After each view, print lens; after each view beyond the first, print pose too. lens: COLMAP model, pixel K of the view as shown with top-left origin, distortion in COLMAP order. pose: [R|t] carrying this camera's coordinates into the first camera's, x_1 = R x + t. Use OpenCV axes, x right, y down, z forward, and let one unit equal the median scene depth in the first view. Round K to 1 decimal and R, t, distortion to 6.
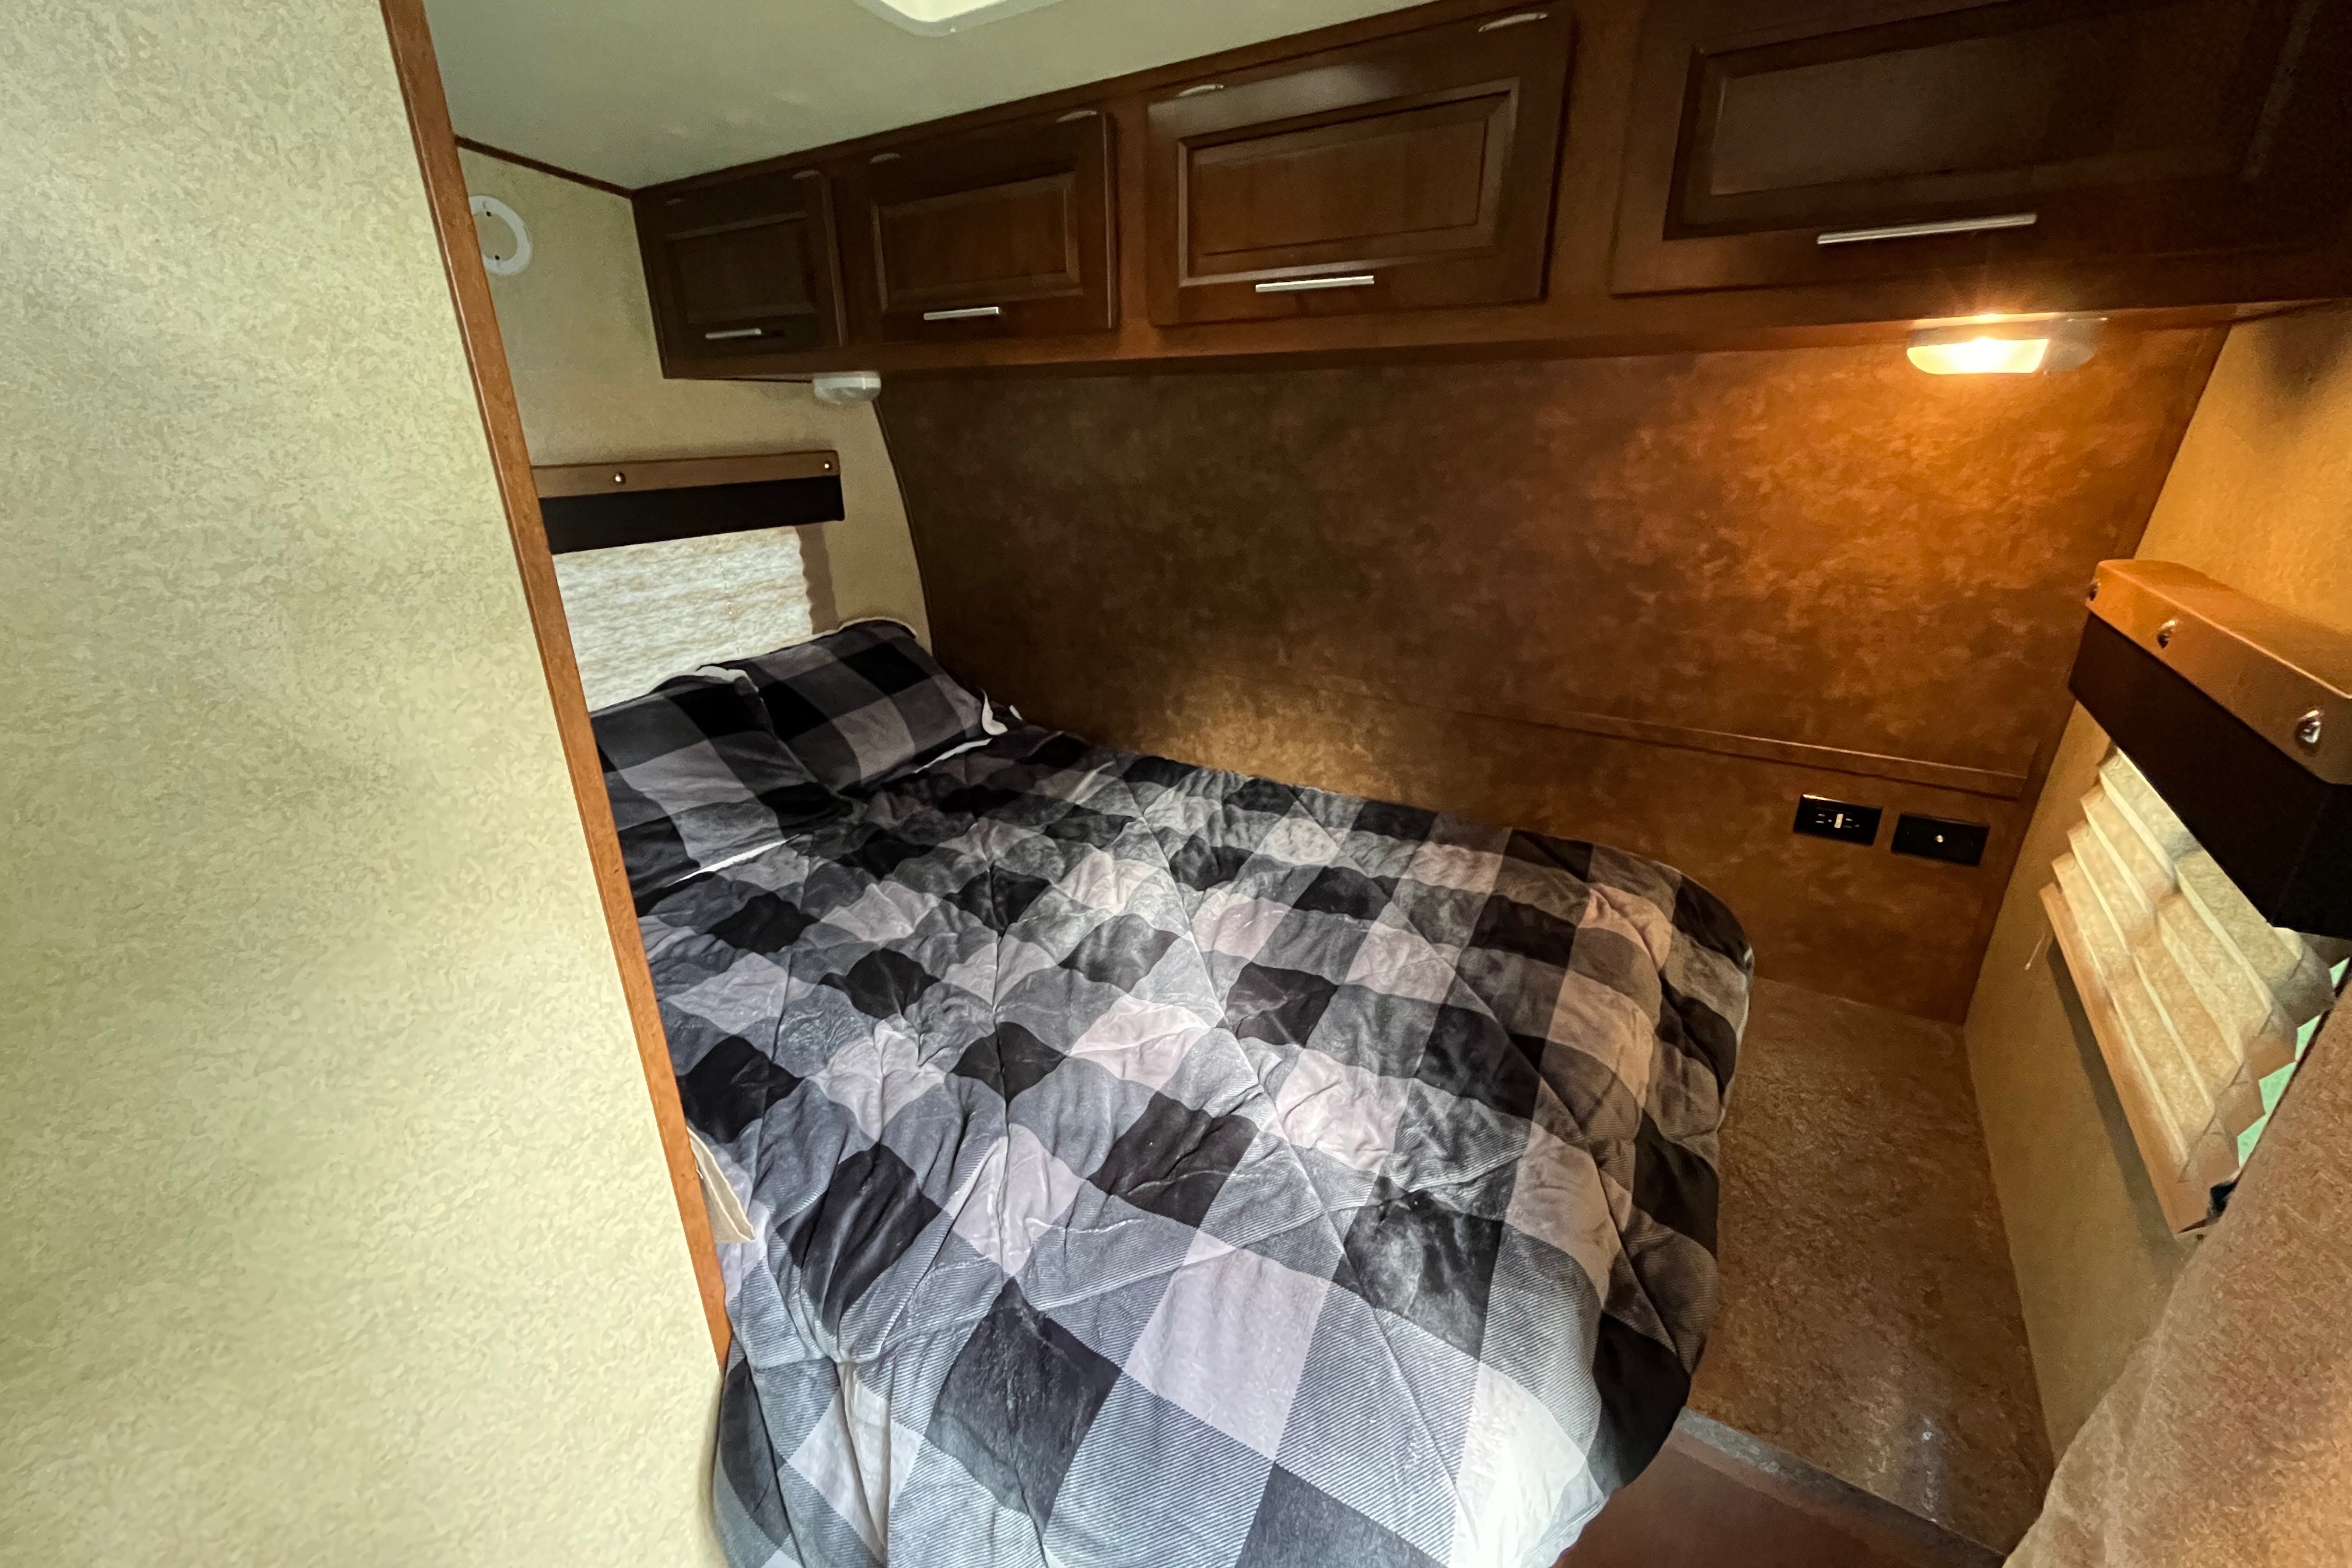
lens RADIAL K [[971.7, 0, 1176.0], [0, 971.7, 784.0], [0, 0, 1]] dist [0.000270, 0.000307]
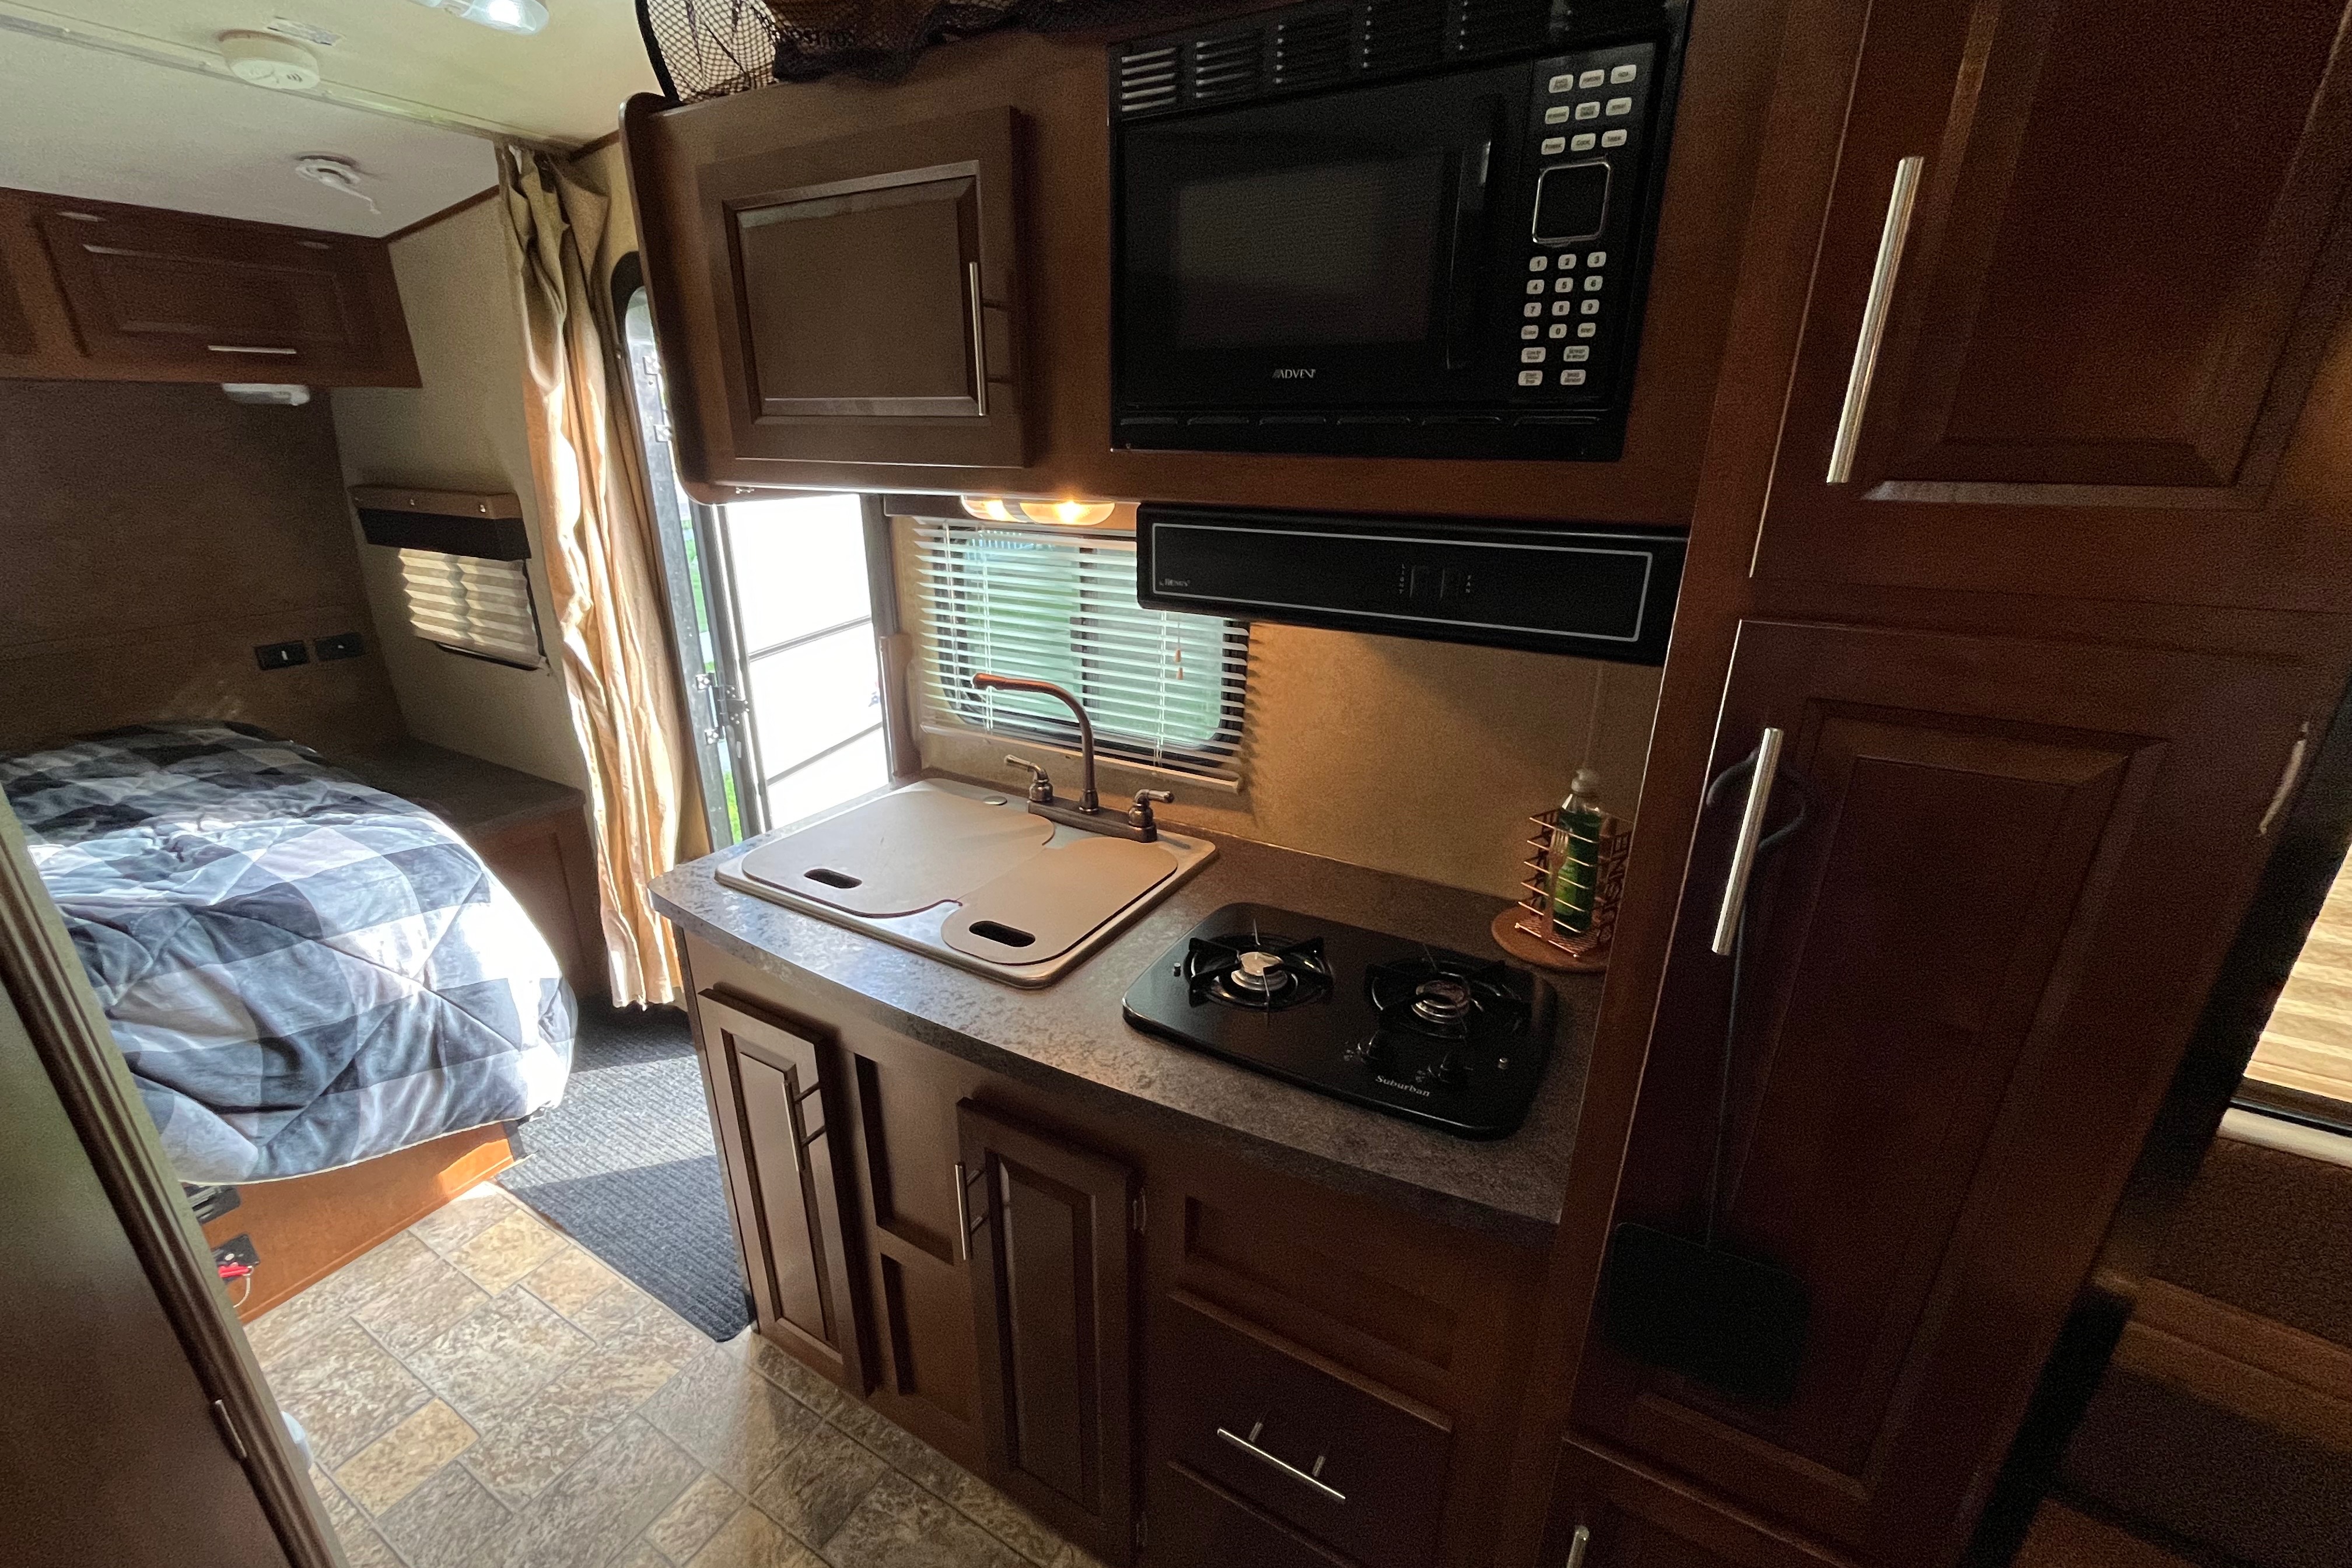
lens RADIAL K [[971.7, 0, 1176.0], [0, 971.7, 784.0], [0, 0, 1]] dist [0.000270, 0.000307]
pose [[-0.043443, -0.350117, 0.935698, -1.249039], [0.360513, 0.867984, 0.341518, 0.251225], [-0.931742, 0.352168, 0.088514, -0.631515]]
